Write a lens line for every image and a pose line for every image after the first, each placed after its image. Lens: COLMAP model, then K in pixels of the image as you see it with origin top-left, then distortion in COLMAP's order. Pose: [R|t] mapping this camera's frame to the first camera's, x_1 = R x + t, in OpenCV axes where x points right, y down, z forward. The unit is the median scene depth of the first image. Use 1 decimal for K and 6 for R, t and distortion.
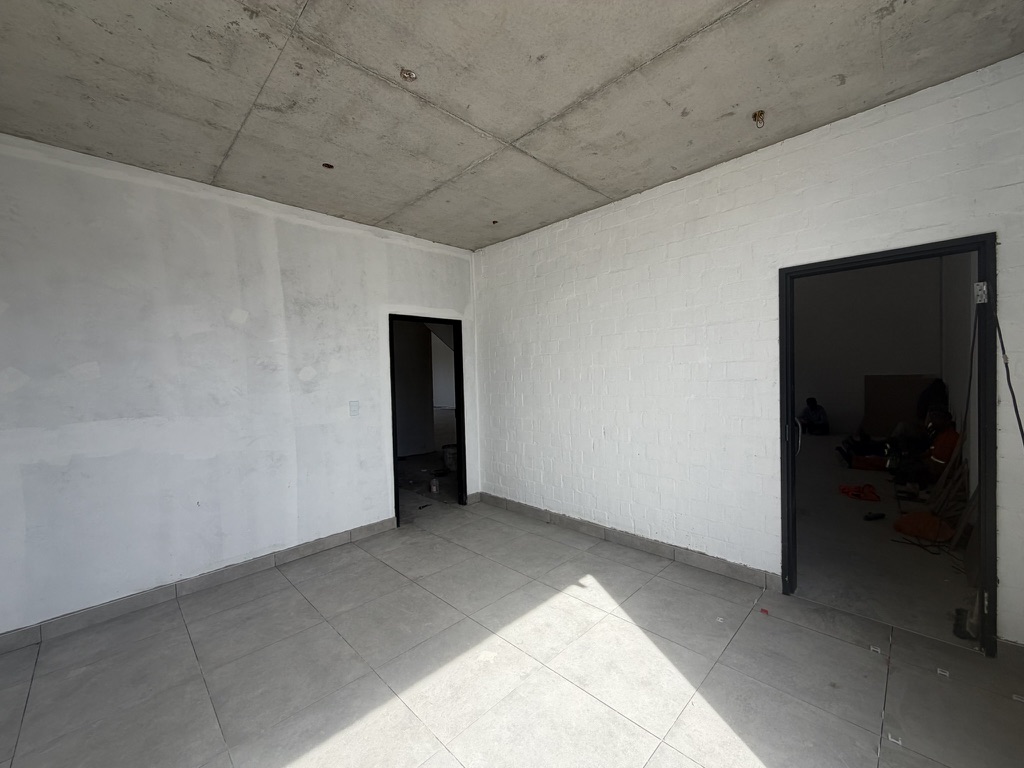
lens RADIAL K [[407.2, 0, 506.8], [0, 407.2, 383.5], [0, 0, 1]] dist [-0.001523, -0.000476]
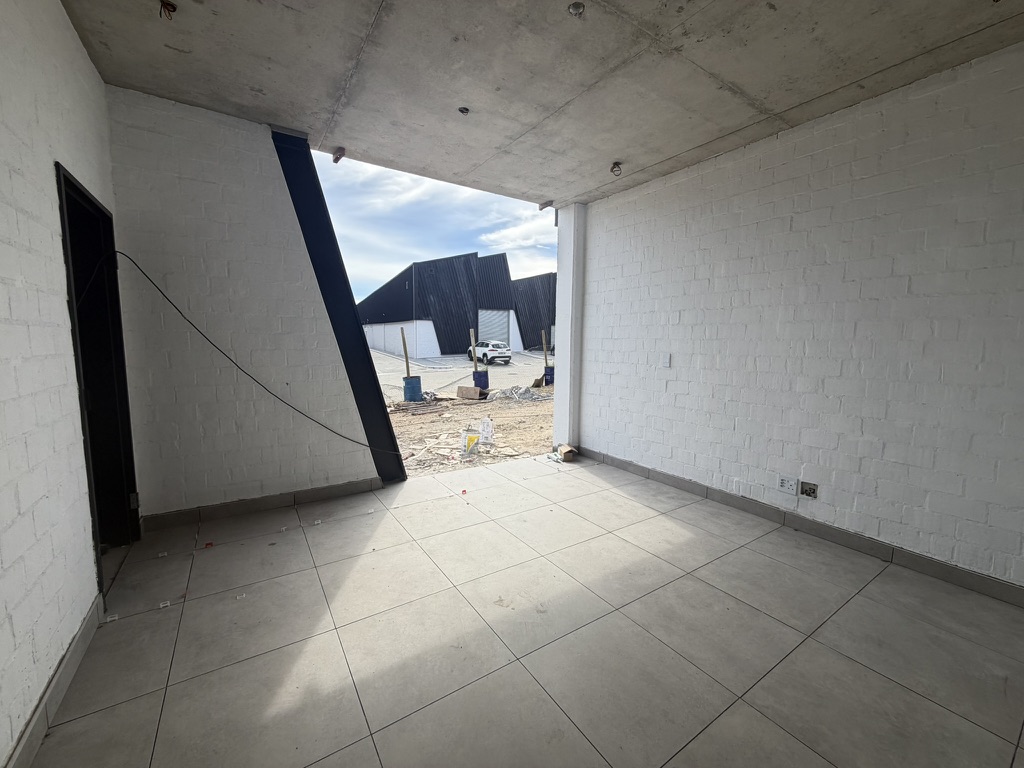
lens RADIAL K [[407.2, 0, 506.8], [0, 407.2, 383.5], [0, 0, 1]] dist [-0.001523, -0.000476]
pose [[-0.980719, -0.006427, 0.195316, -0.255325], [0.017899, 0.992304, 0.122527, 0.022329], [-0.194601, 0.123661, -0.973056, 1.968069]]
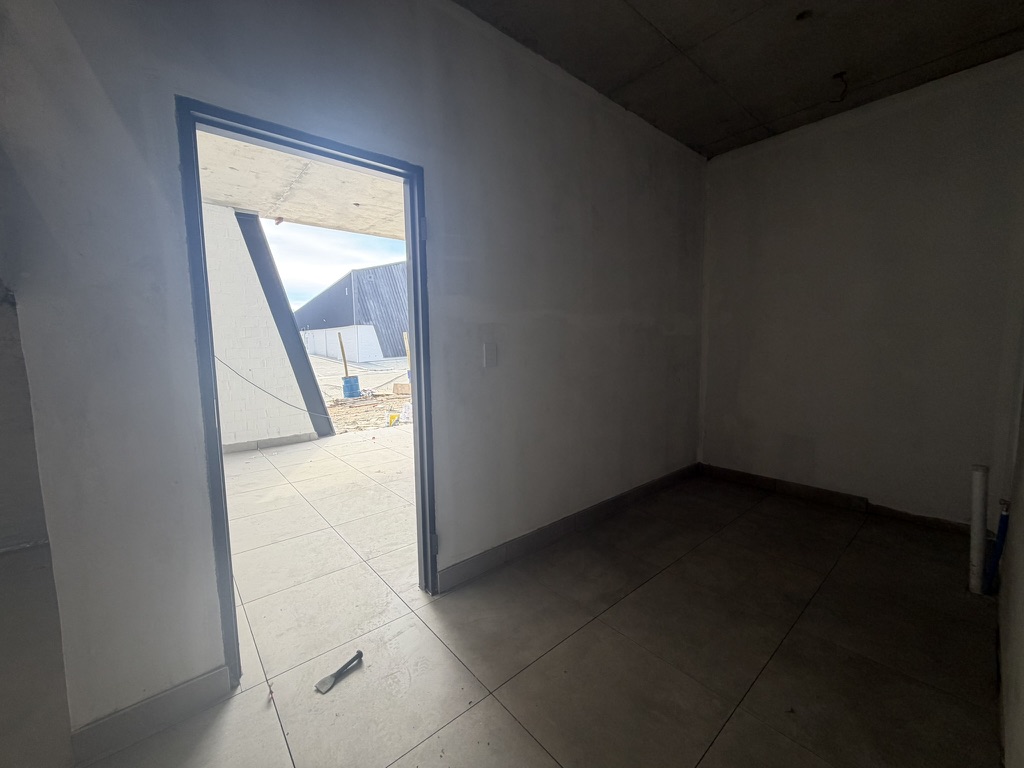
lens RADIAL K [[407.2, 0, 506.8], [0, 407.2, 383.5], [0, 0, 1]] dist [-0.001523, -0.000476]
pose [[-0.996394, 0.034853, 0.077357, -0.829862], [0.044072, 0.991690, 0.120869, 0.054471], [-0.072502, 0.123842, -0.989650, 2.904573]]
